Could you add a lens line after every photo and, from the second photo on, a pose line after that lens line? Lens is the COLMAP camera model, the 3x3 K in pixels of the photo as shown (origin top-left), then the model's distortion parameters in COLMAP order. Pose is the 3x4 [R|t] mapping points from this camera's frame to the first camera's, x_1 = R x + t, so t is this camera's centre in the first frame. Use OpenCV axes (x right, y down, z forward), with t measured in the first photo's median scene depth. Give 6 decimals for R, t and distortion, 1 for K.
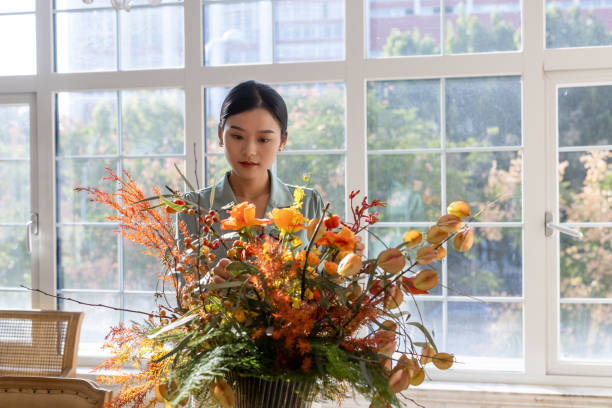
lens RADIAL K [[919.8, 0, 306.0], [0, 919.8, 204.0], [0, 0, 1]] dist [0.011810, 0.004420]
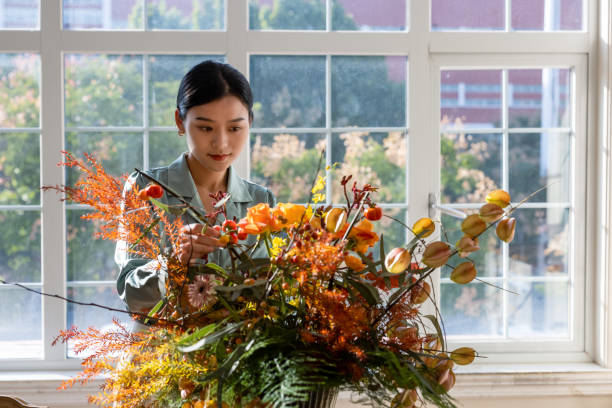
lens RADIAL K [[913.2, 0, 306.0], [0, 913.2, 204.0], [0, 0, 1]] dist [0.024133, 0.007673]
pose [[0.954424, -0.004996, 0.298412, -0.152169], [-0.003853, 0.999570, 0.029059, -0.007472], [-0.298429, -0.028884, 0.953995, 0.077897]]
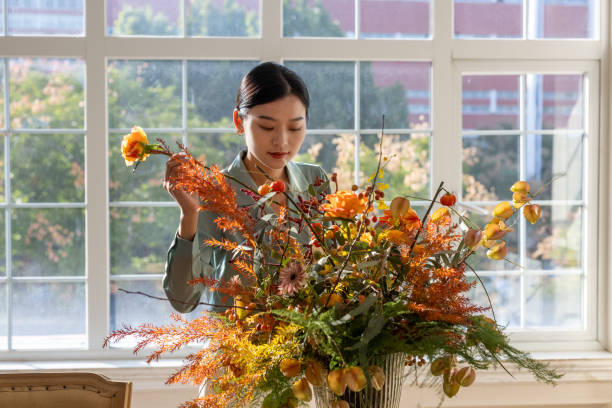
lens RADIAL K [[919.8, 0, 306.0], [0, 919.8, 204.0], [0, 0, 1]] dist [0.011810, 0.004420]
pose [[0.946834, -0.003448, 0.321705, -0.221622], [-0.003623, 0.999765, 0.021379, 0.000981], [-0.321704, -0.021407, 0.946598, 0.040050]]
